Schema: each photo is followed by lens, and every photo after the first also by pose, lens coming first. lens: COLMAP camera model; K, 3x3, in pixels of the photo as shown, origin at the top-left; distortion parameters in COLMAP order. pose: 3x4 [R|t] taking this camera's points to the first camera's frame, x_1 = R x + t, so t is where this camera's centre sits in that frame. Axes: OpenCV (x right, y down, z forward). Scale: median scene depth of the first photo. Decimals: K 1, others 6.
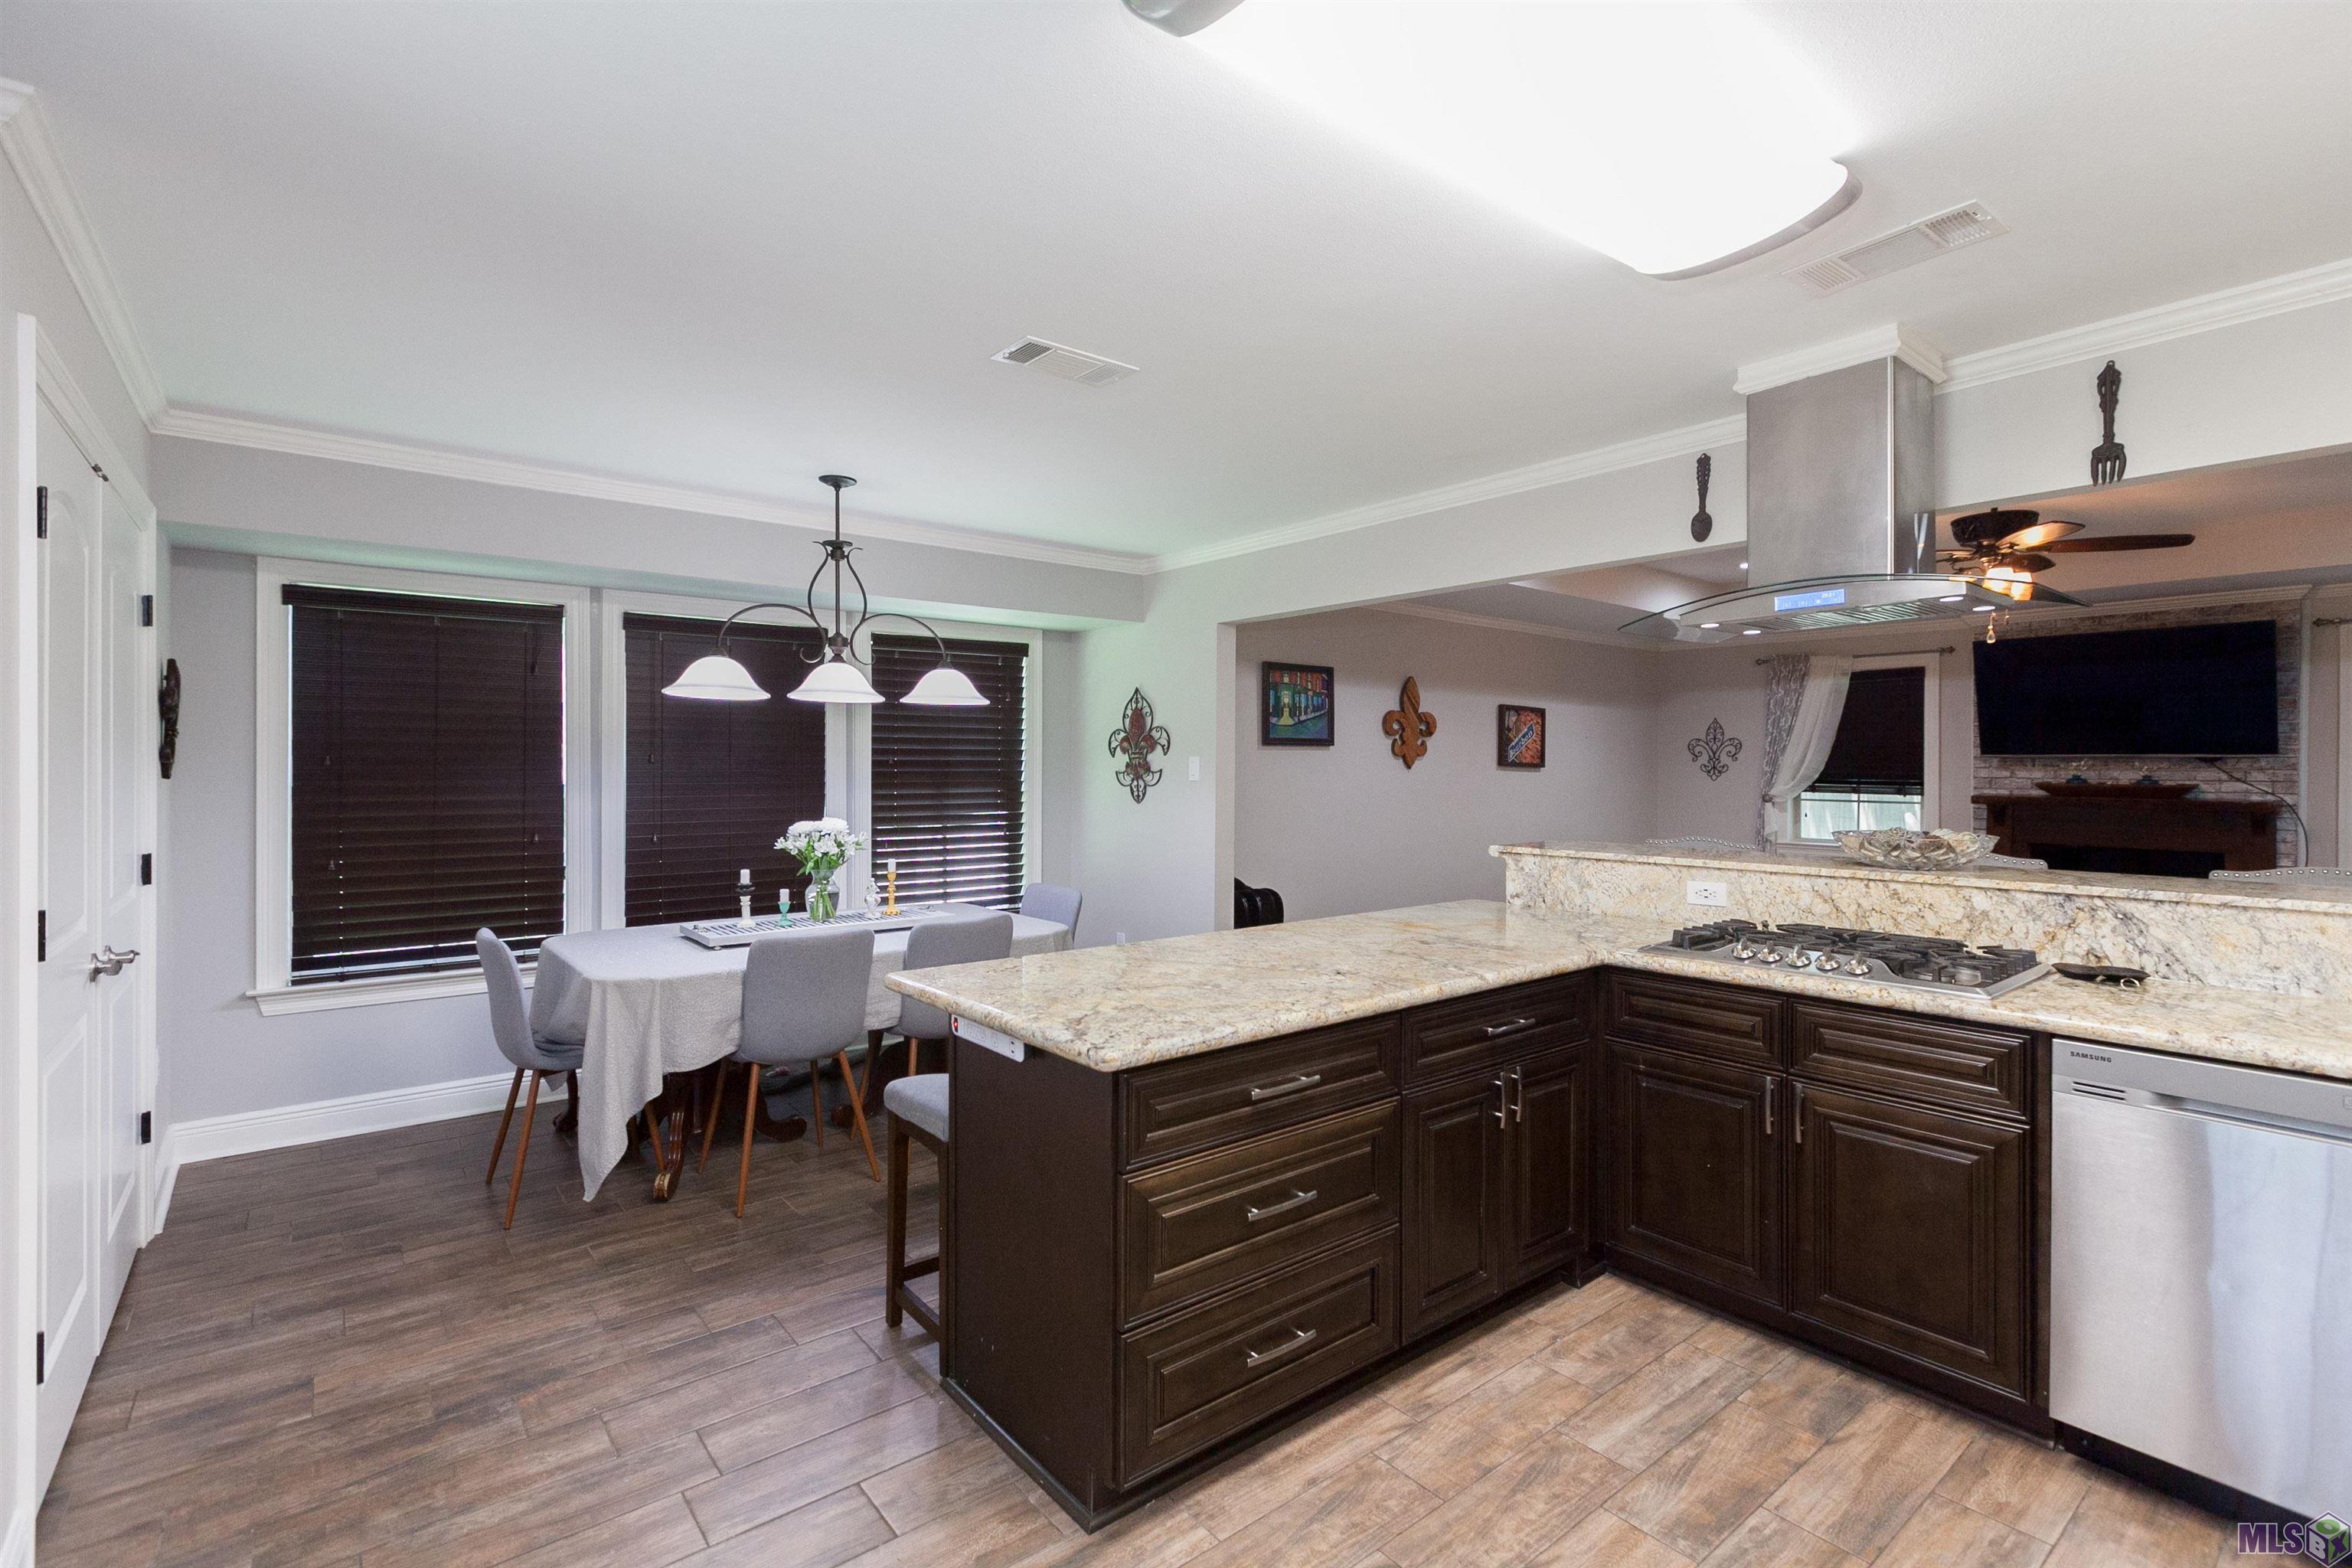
lens RADIAL K [[1060.8, 0, 1153.4], [0, 1060.8, 772.8], [0, 0, 1]] dist [0.002788, -0.000393]
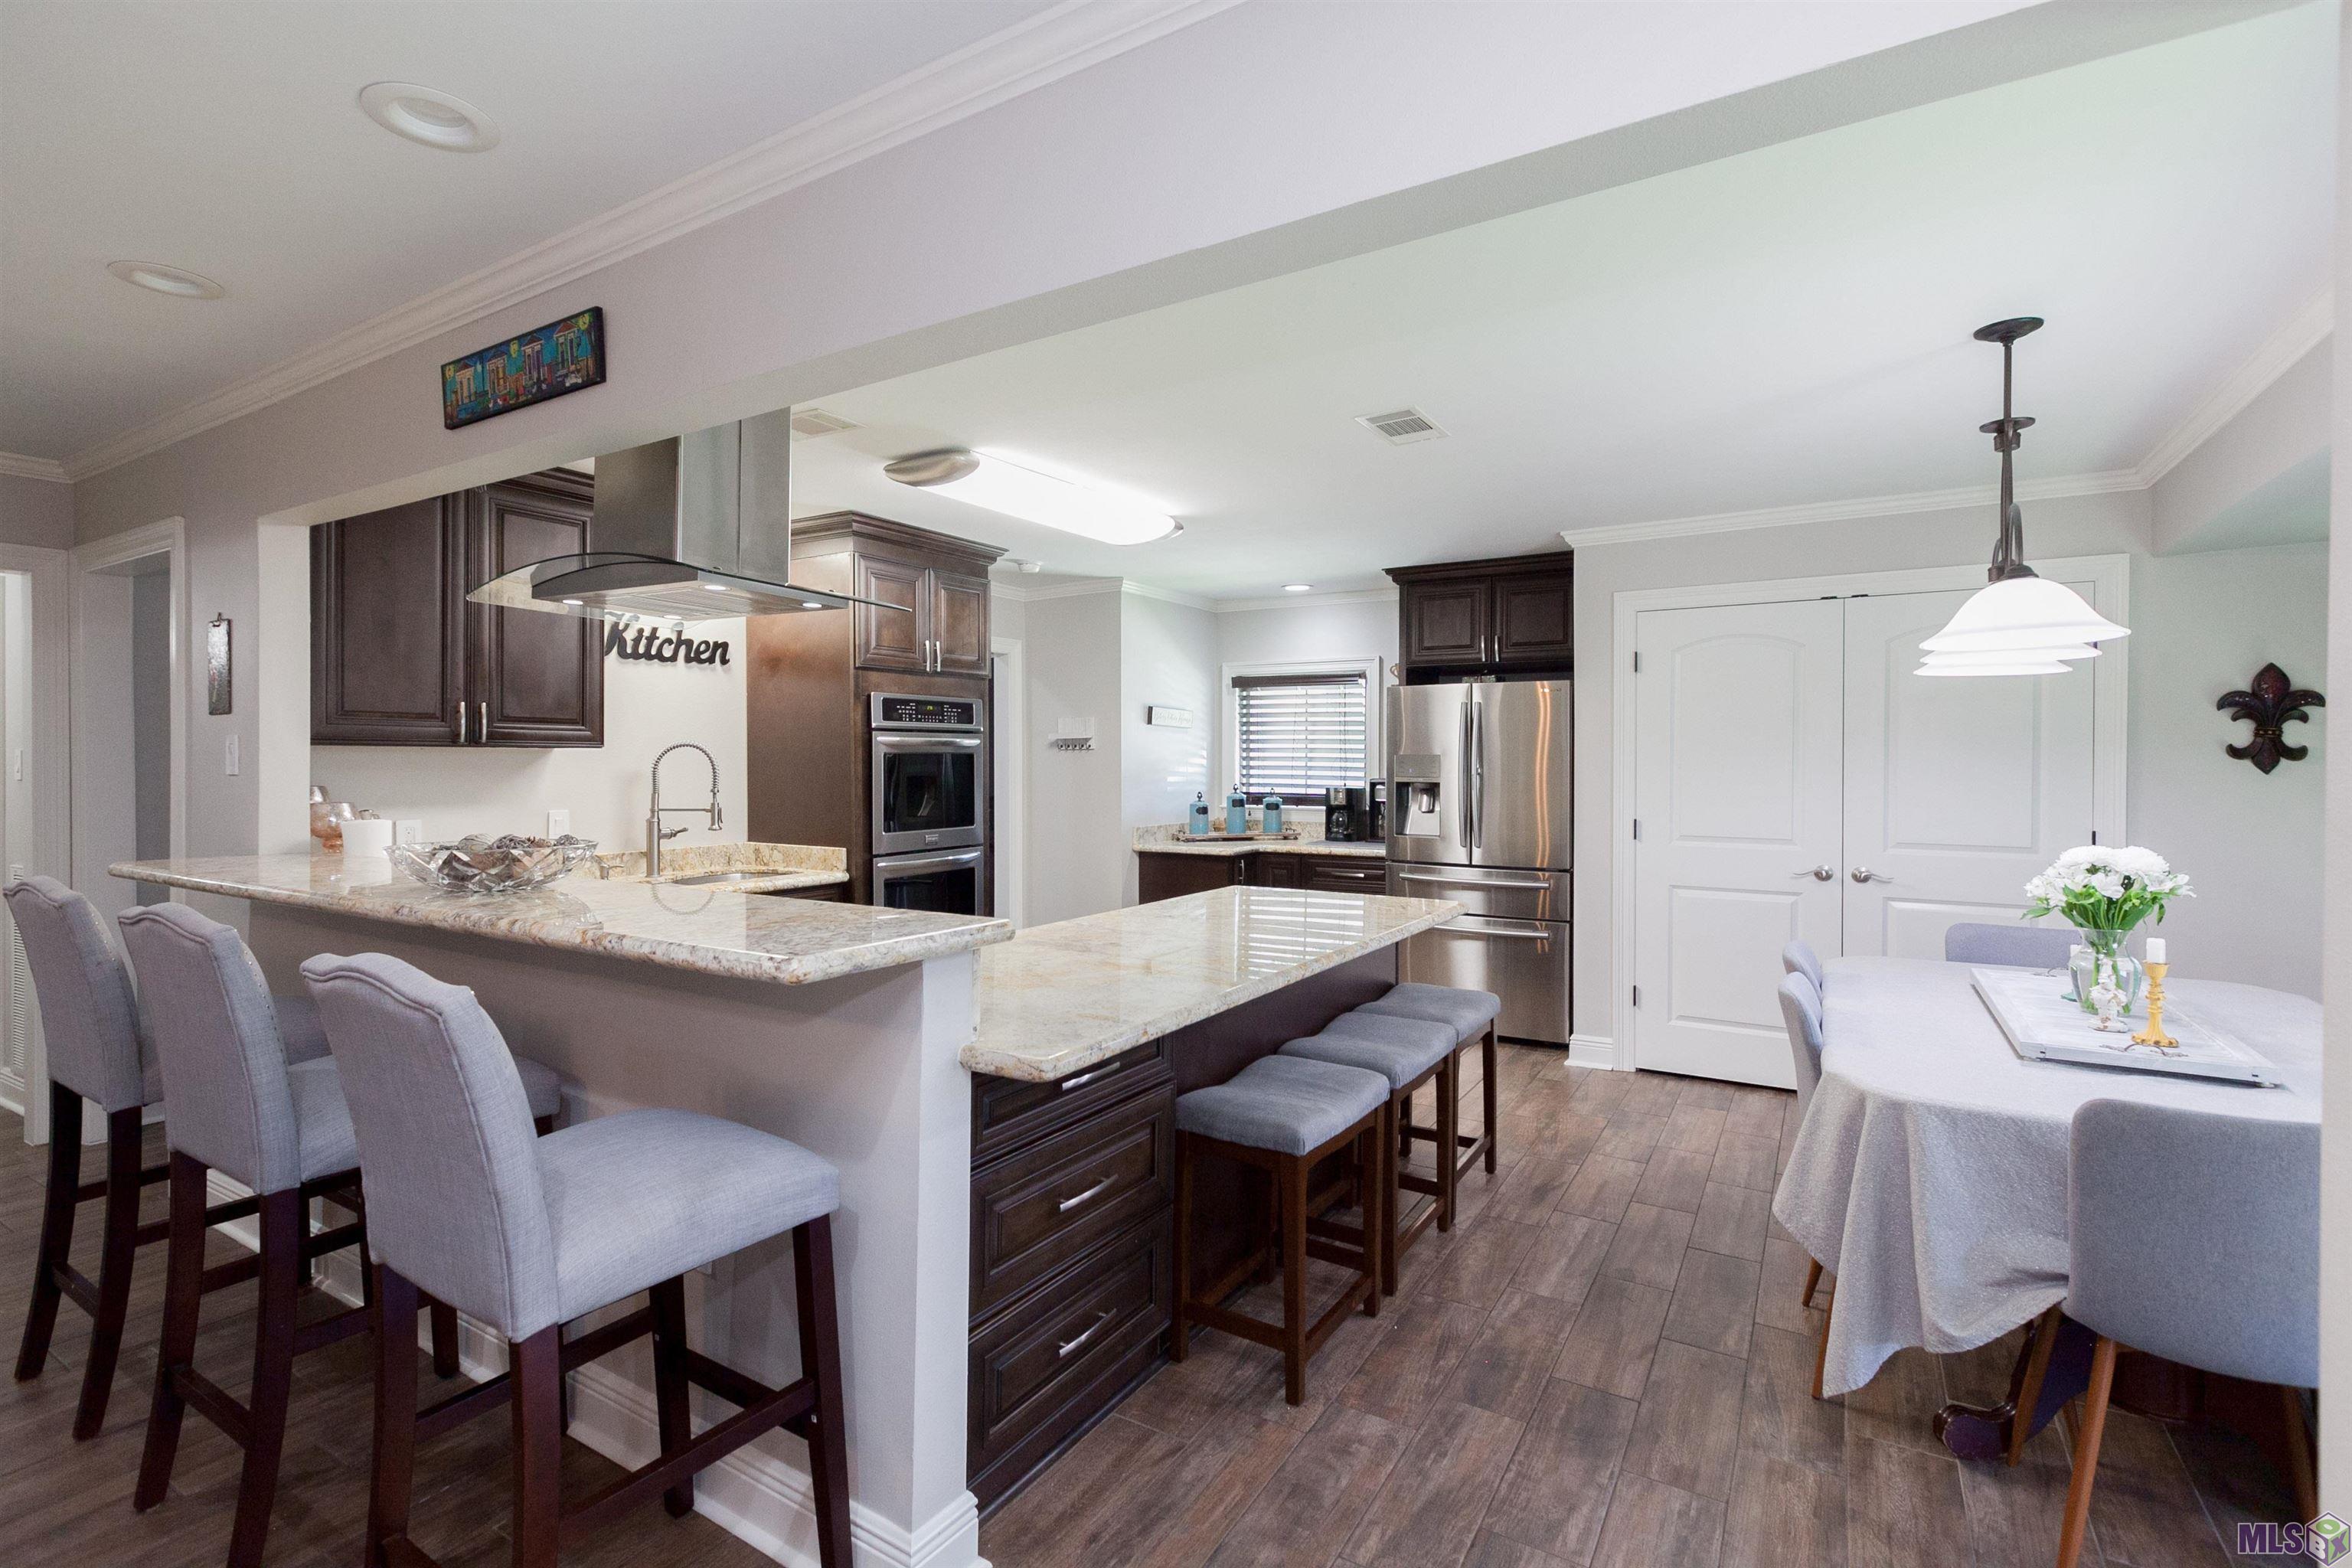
lens RADIAL K [[1071.7, 0, 1167.9], [0, 1071.7, 766.8], [0, 0, 1]] dist [0.000177, 0.000218]
pose [[-0.934614, -0.000269, -0.355663, 0.274979], [-0.003941, 0.999946, 0.009599, -0.004993], [0.355641, 0.010373, -0.934565, 0.925316]]
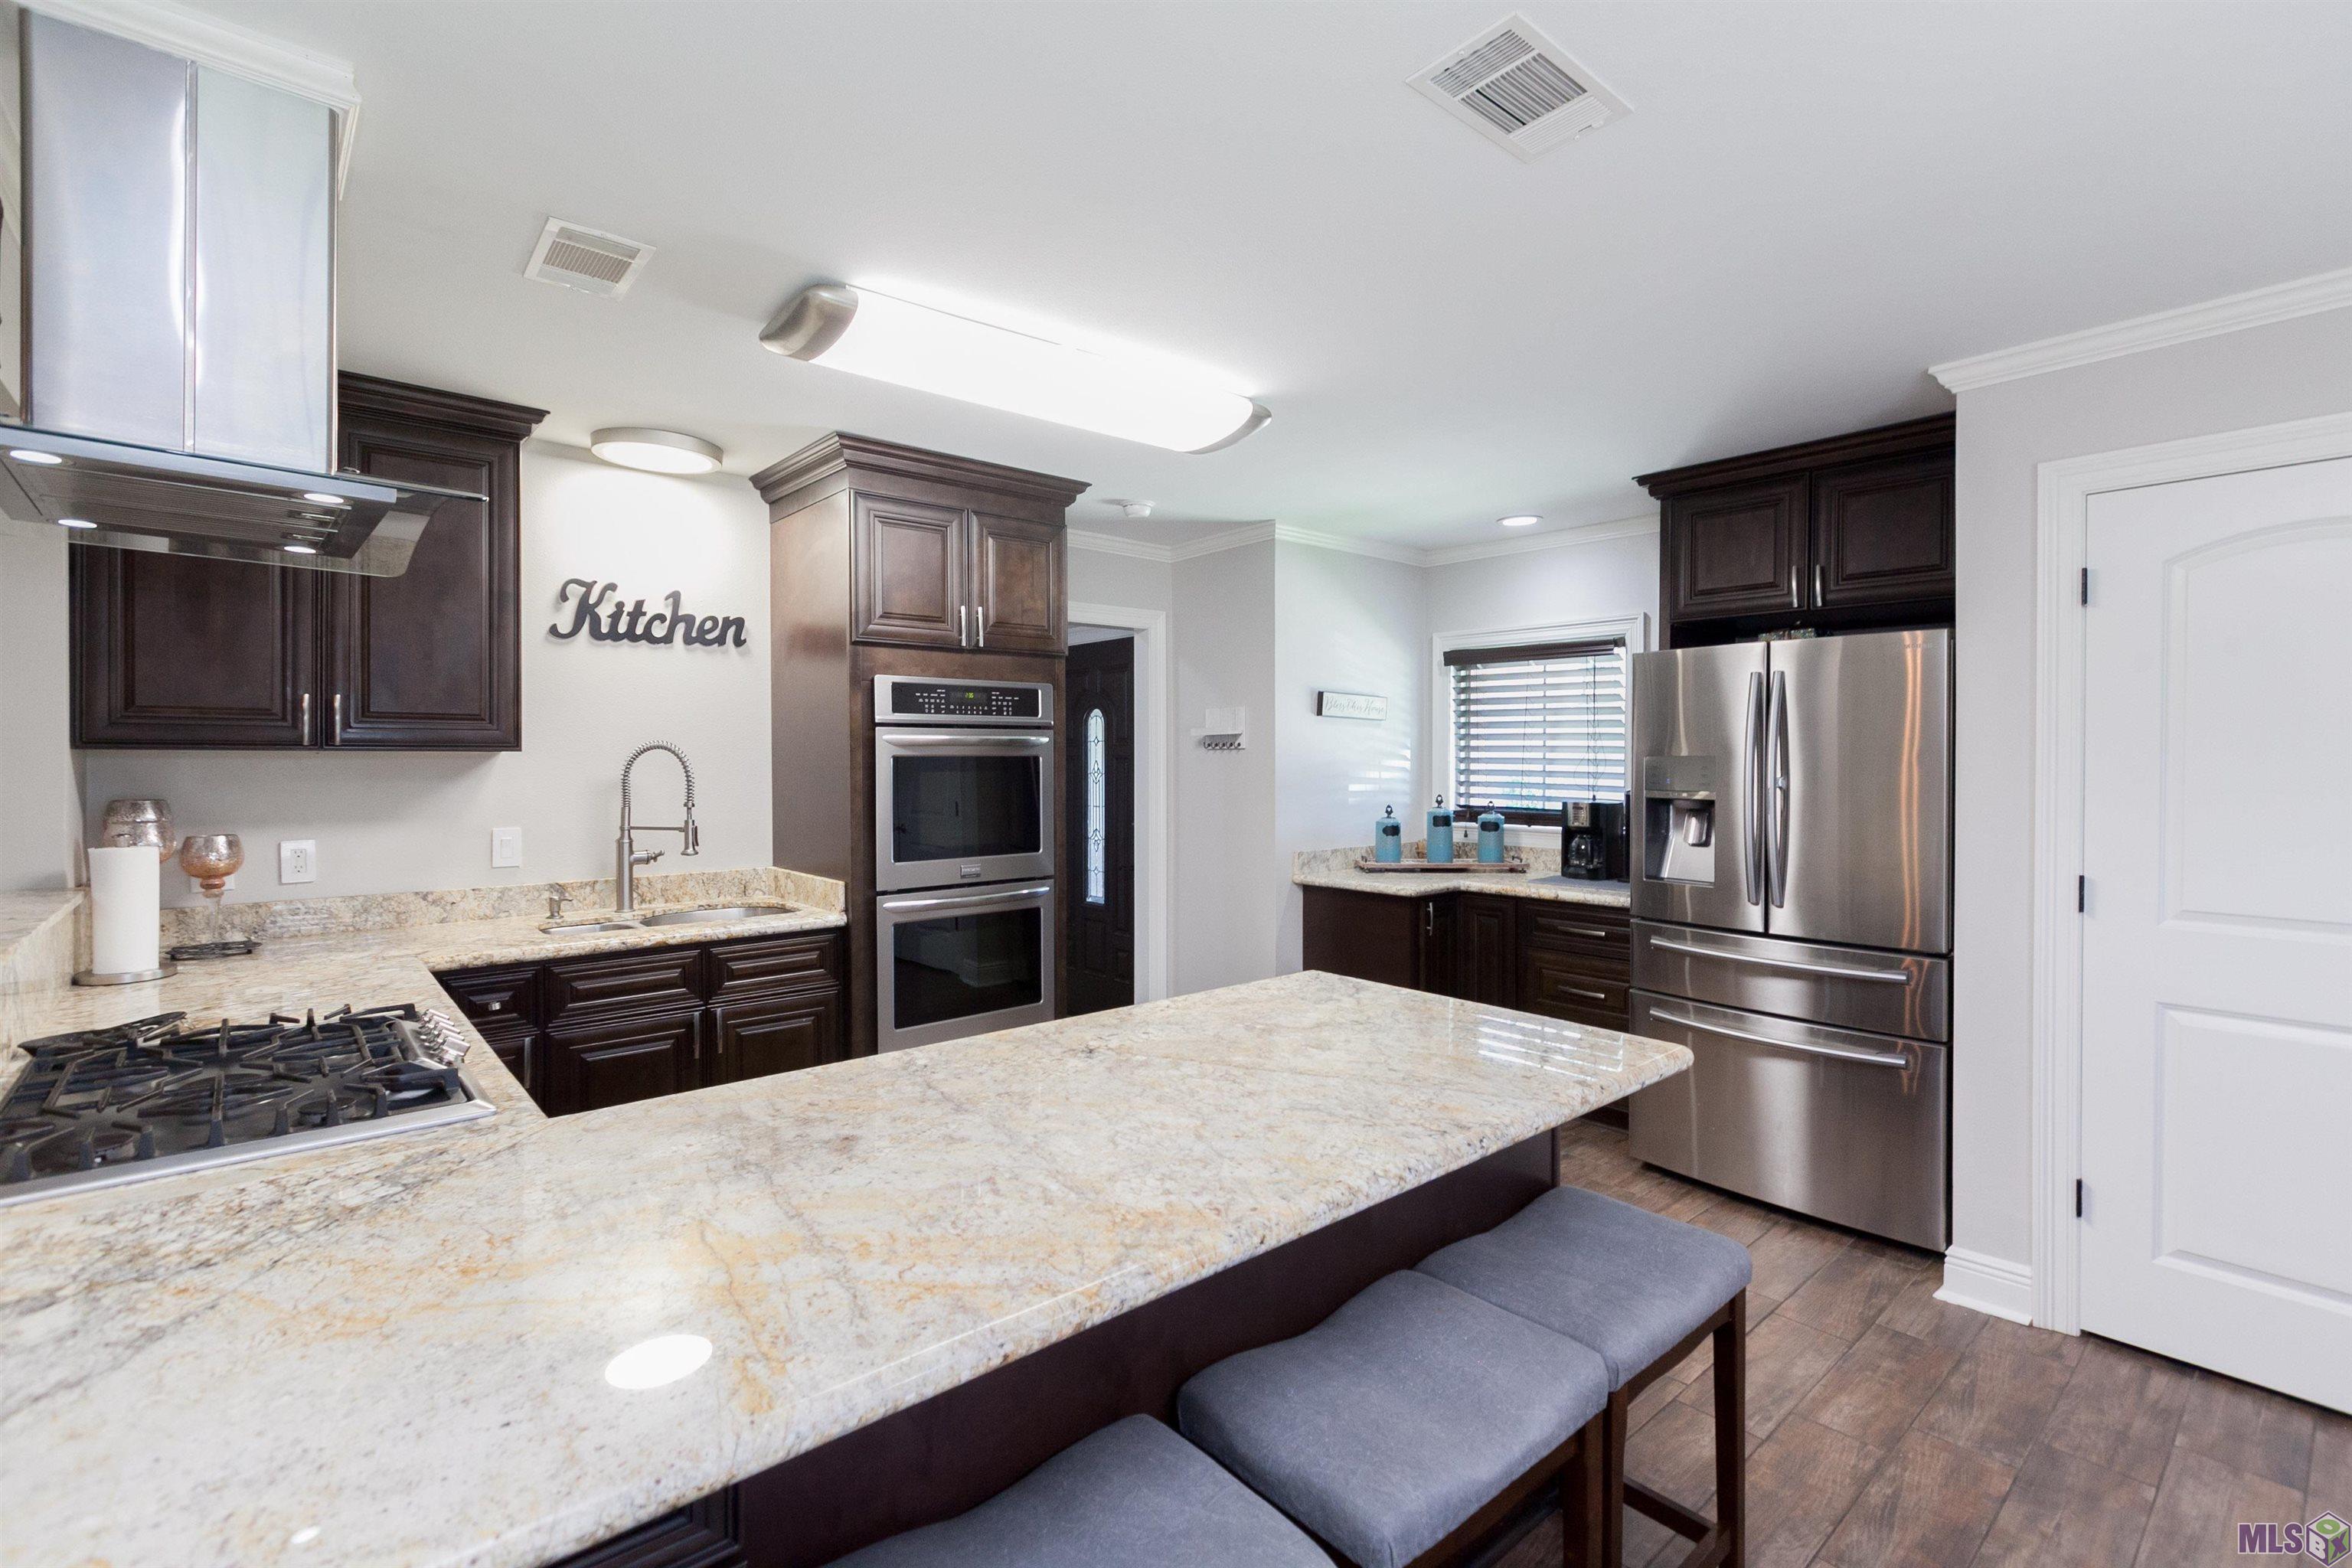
lens RADIAL K [[1106.5, 0, 1172.2], [0, 1106.5, 765.9], [0, 0, 1]] dist [-0.000304, -0.000729]
pose [[-0.996455, -0.000579, -0.084123, 0.098641], [-0.001568, 0.999930, 0.011691, -0.008364], [0.084110, 0.011781, -0.996387, 0.747096]]
